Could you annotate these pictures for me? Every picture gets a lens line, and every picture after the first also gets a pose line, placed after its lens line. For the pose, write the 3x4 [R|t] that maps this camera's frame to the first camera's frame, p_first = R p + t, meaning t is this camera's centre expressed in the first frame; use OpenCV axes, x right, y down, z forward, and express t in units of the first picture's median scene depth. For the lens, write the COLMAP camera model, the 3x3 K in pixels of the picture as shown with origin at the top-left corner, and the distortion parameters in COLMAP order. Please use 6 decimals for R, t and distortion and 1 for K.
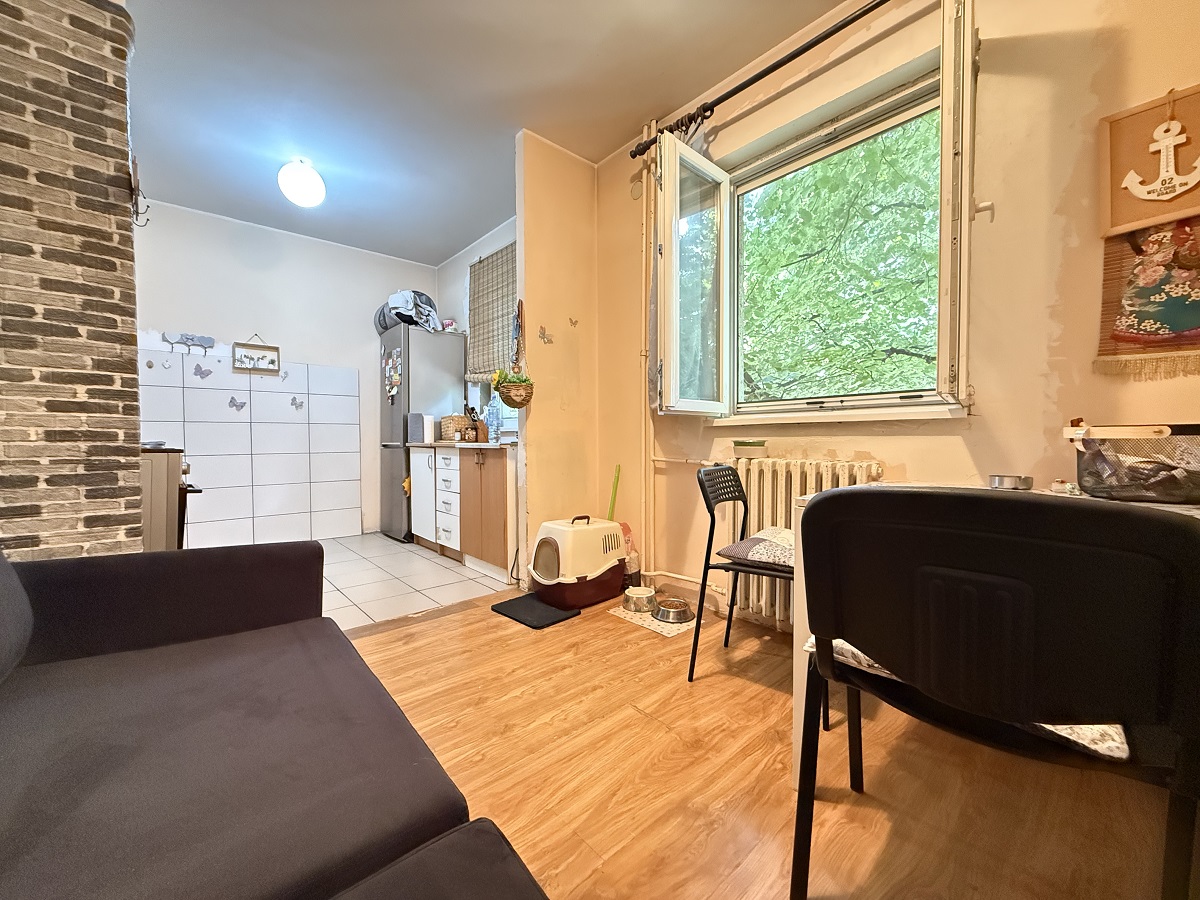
lens RADIAL K [[474.1, 0, 595.2], [0, 474.1, 451.1], [0, 0, 1]] dist [-0.001612, 0.000124]
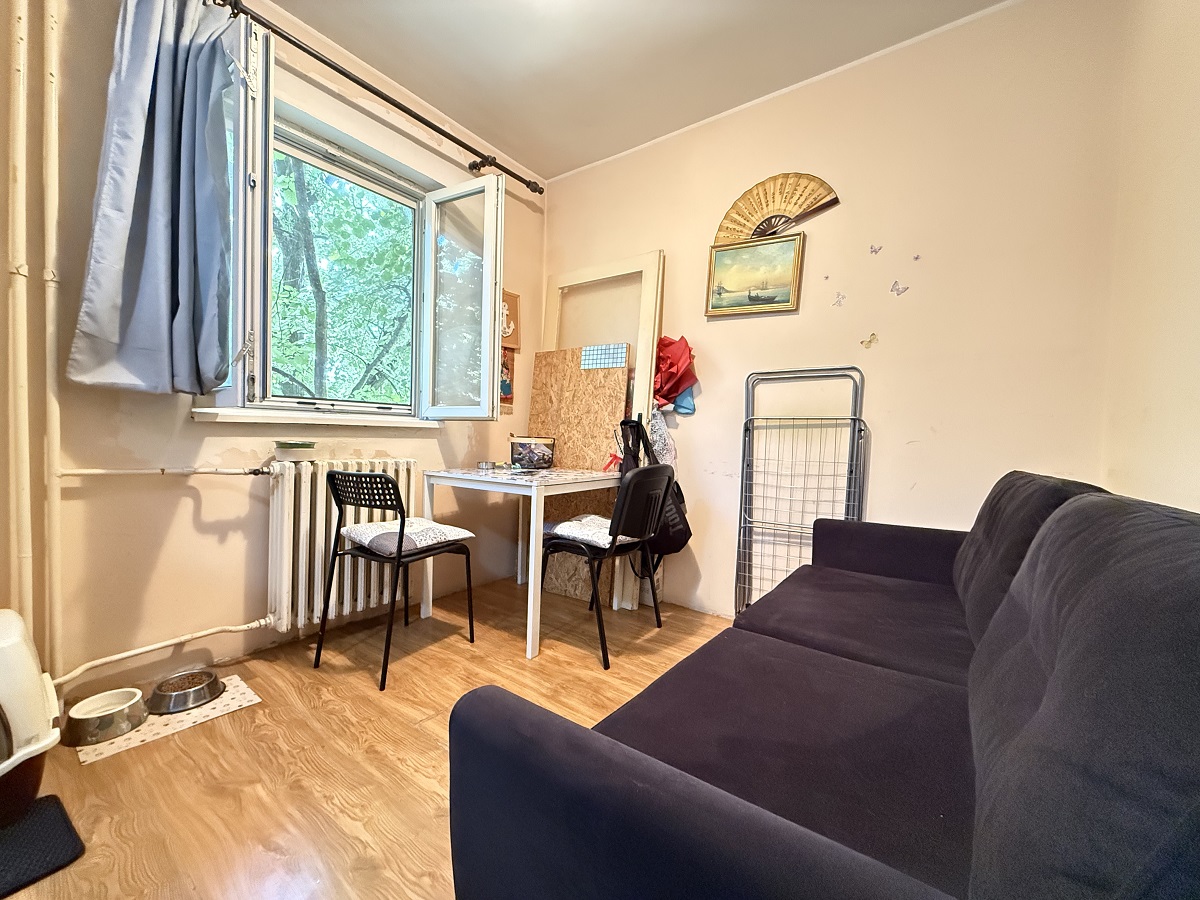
lens RADIAL K [[474.1, 0, 595.2], [0, 474.1, 451.1], [0, 0, 1]] dist [-0.001612, 0.000124]
pose [[-0.198155, -0.034271, 0.979571, -0.644323], [-0.002479, 0.999403, 0.034464, -0.035140], [-0.980168, 0.004401, -0.198121, 0.586464]]
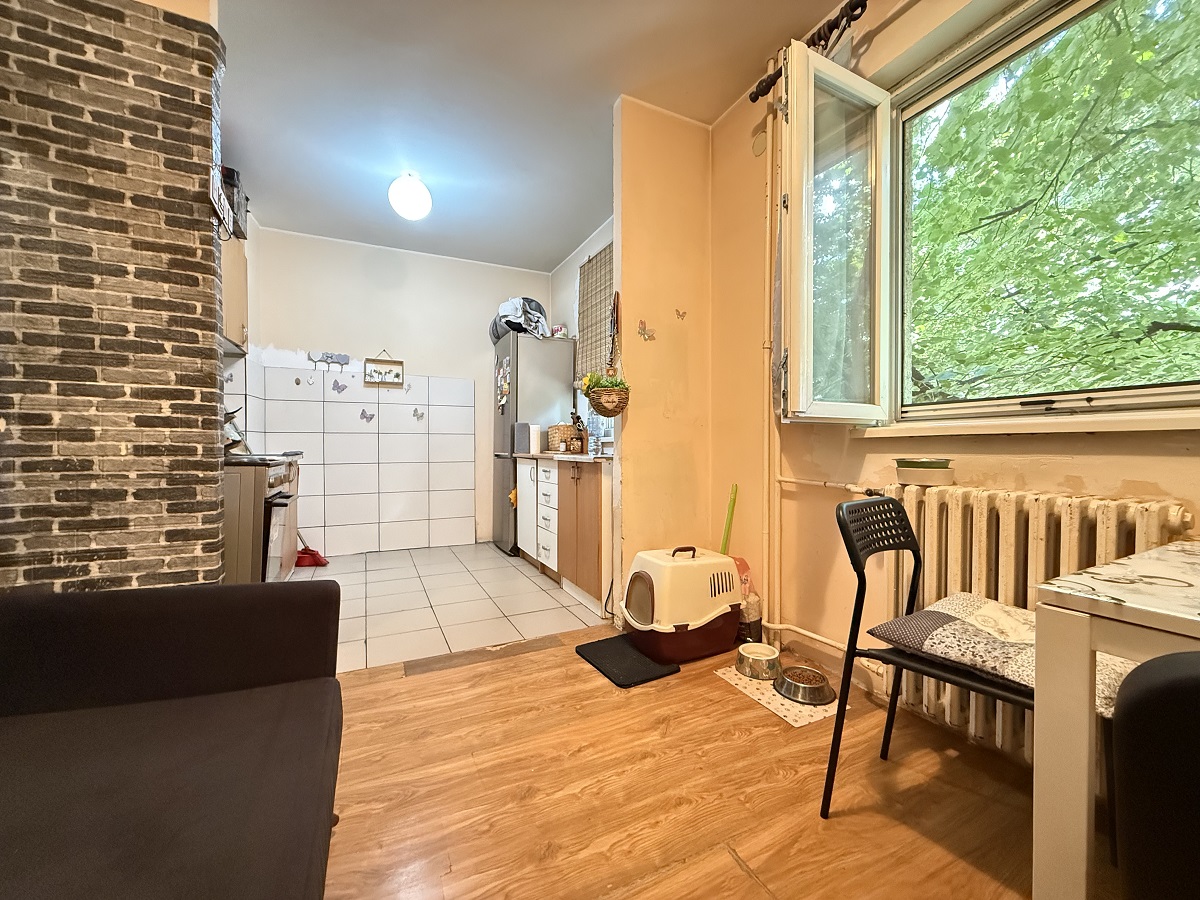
lens RADIAL K [[474.1, 0, 595.2], [0, 474.1, 451.1], [0, 0, 1]] dist [-0.001612, 0.000124]
pose [[0.961802, 0.006471, -0.273671, 0.052248], [-0.010659, 0.999848, -0.013817, -0.018535], [0.273540, 0.016207, 0.961724, 0.194228]]
